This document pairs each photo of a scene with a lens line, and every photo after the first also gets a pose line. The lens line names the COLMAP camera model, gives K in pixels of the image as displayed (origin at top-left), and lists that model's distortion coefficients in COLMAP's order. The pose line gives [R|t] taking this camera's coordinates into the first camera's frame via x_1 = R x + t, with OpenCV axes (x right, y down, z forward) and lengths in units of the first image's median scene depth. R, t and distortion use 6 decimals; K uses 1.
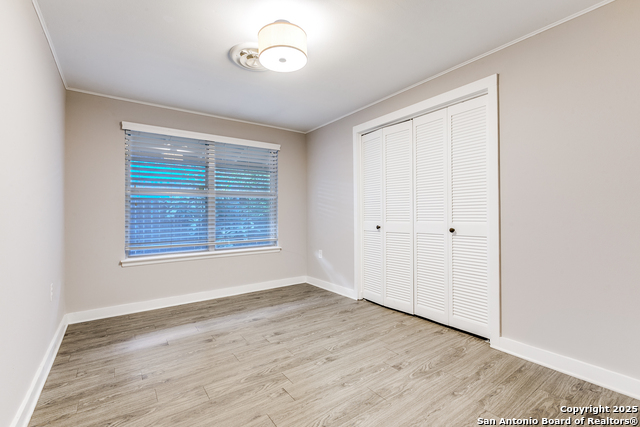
lens RADIAL K [[284.5, 0, 317.8], [0, 284.5, 215.5], [0, 0, 1]] dist [-0.000441, -0.000155]
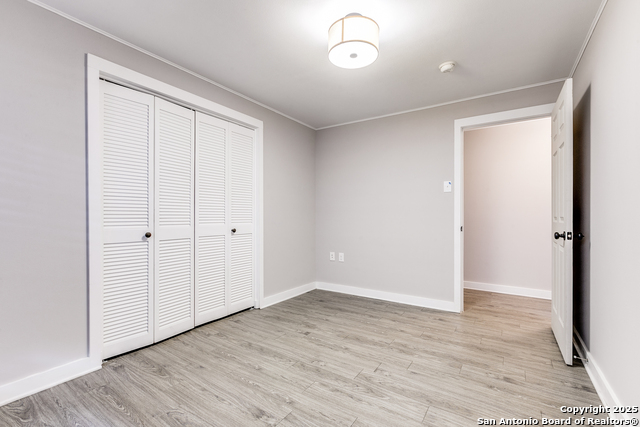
lens RADIAL K [[284.5, 0, 317.8], [0, 284.5, 215.5], [0, 0, 1]] dist [-0.000441, -0.000155]
pose [[-0.349206, 0.010340, 0.936989, -0.795682], [0.008710, 0.999932, -0.007788, 0.003249], [-0.937005, 0.005441, -0.349272, 1.159183]]
